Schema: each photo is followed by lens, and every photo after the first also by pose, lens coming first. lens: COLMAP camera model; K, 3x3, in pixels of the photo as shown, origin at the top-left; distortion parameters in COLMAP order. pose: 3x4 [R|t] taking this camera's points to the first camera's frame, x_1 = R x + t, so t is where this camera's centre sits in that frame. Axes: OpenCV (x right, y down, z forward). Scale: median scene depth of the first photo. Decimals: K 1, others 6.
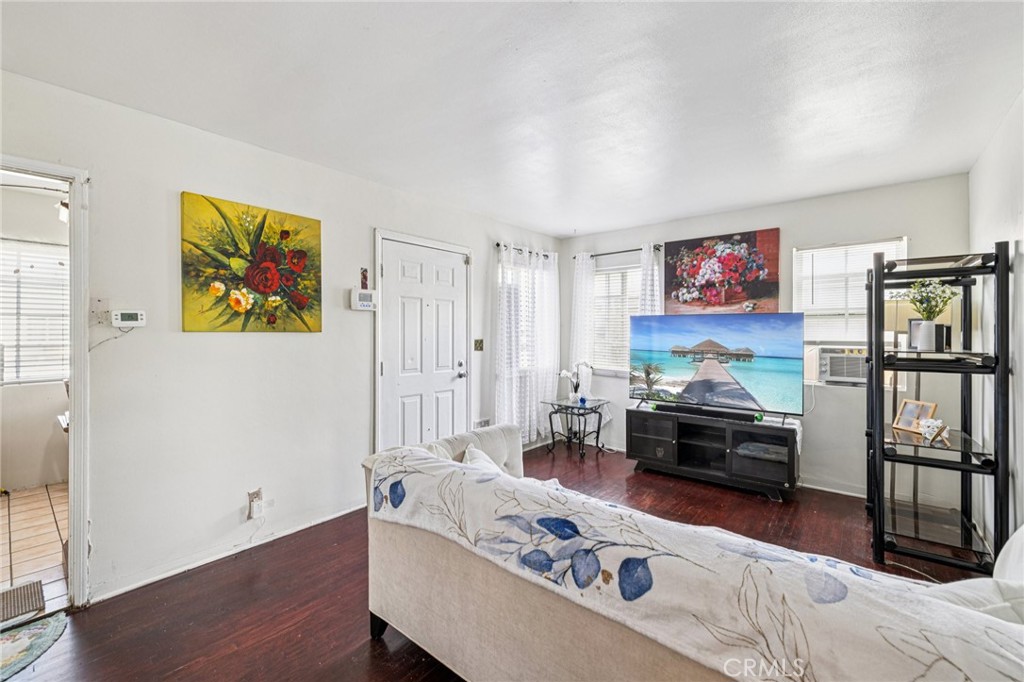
lens RADIAL K [[424.6, 0, 504.4], [0, 424.6, 330.7], [0, 0, 1]] dist [0.000185, -0.000248]
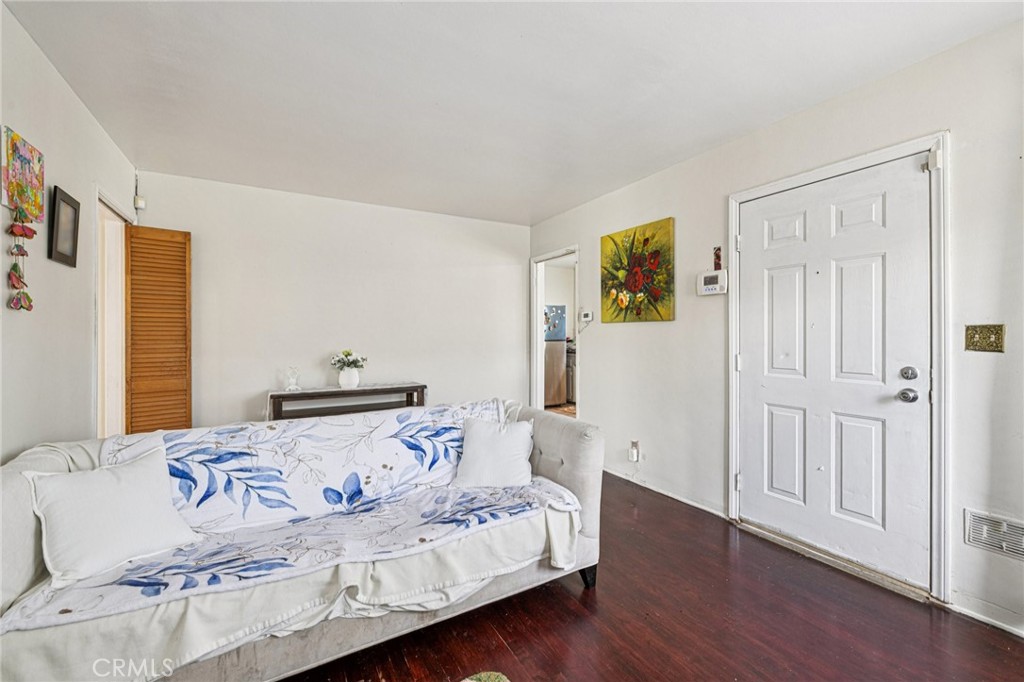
lens RADIAL K [[427.0, 0, 515.1], [0, 427.0, 332.6], [0, 0, 1]] dist [0.002829, -0.000053]
pose [[-0.341803, -0.007750, -0.939740, 0.547476], [0.001998, 0.999958, -0.008973, 0.032774], [0.939770, -0.004945, -0.341773, 0.758863]]
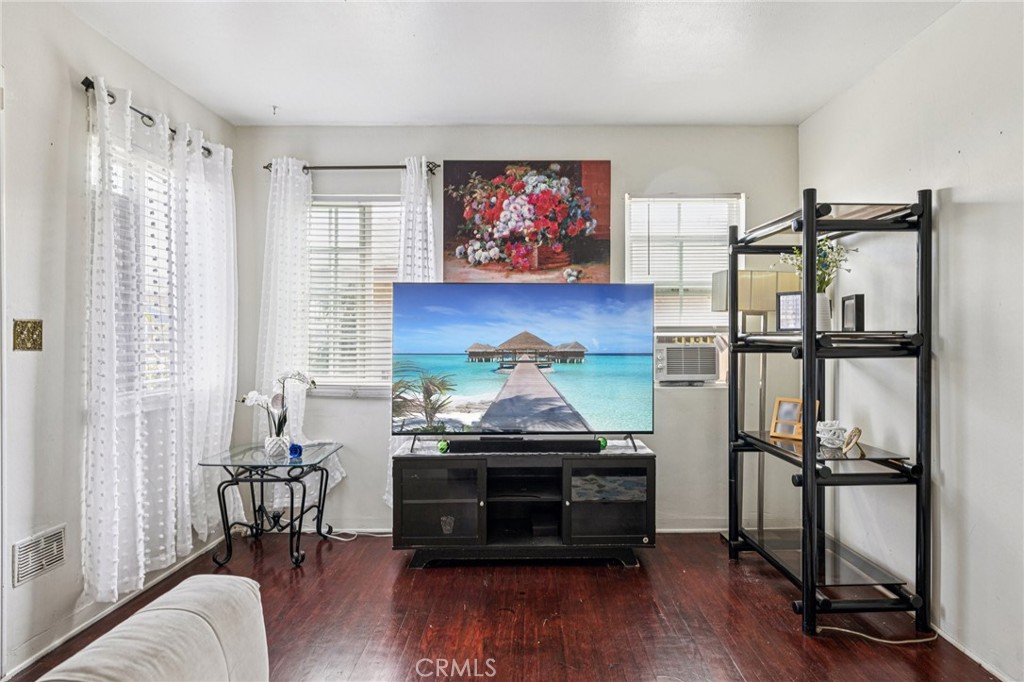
lens RADIAL K [[582.2, 0, 529.0], [0, 582.2, 335.1], [0, 0, 1]] dist [0.001764, 0.000417]
pose [[0.764912, -0.003175, 0.644127, -0.055227], [0.000165, 0.999989, 0.004734, 0.032470], [-0.644135, -0.003515, 0.764904, 0.362053]]
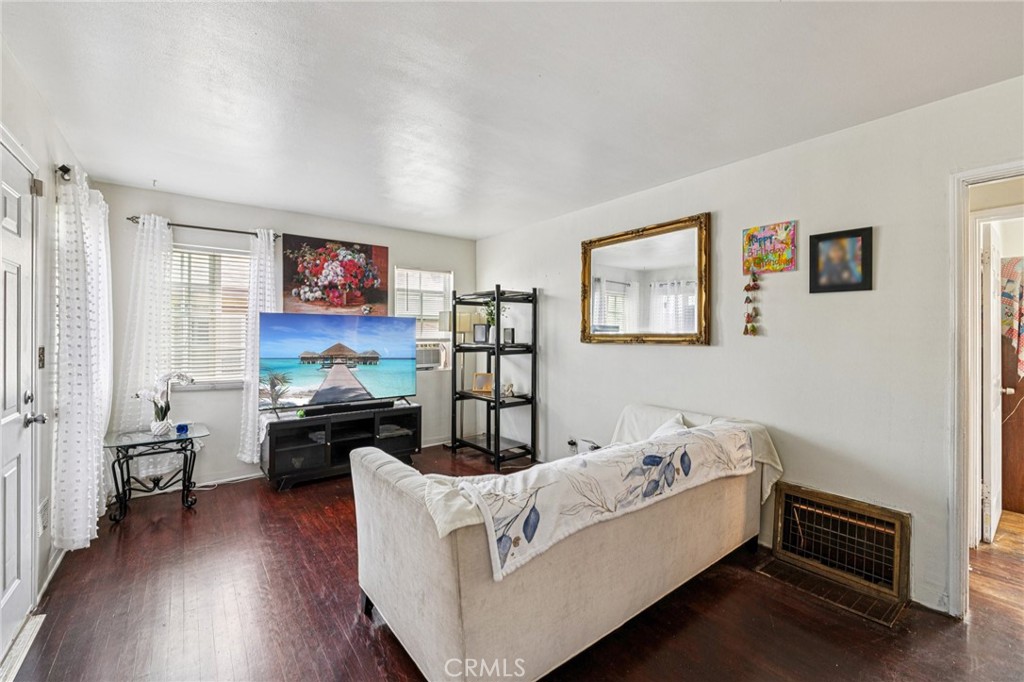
lens RADIAL K [[427.0, 0, 515.1], [0, 427.0, 332.6], [0, 0, 1]] dist [0.002829, -0.000053]
pose [[0.217625, -0.000582, 0.976032, -0.470549], [-0.005842, 0.999981, 0.001899, 0.000227], [-0.976015, -0.006115, 0.217618, 0.365062]]
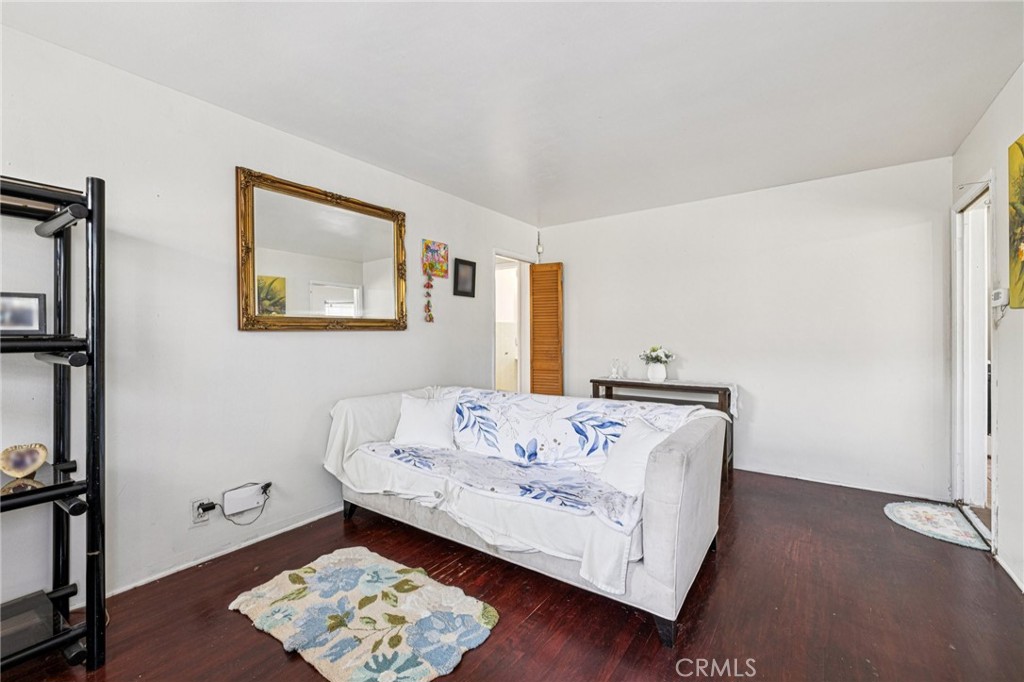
lens RADIAL K [[427.0, 0, 515.1], [0, 427.0, 332.6], [0, 0, 1]] dist [0.002829, -0.000053]
pose [[-0.996725, 0.001898, -0.080839, 0.198433], [0.002149, 0.999993, -0.003026, 0.031088], [0.080832, -0.003190, -0.996723, 1.084019]]
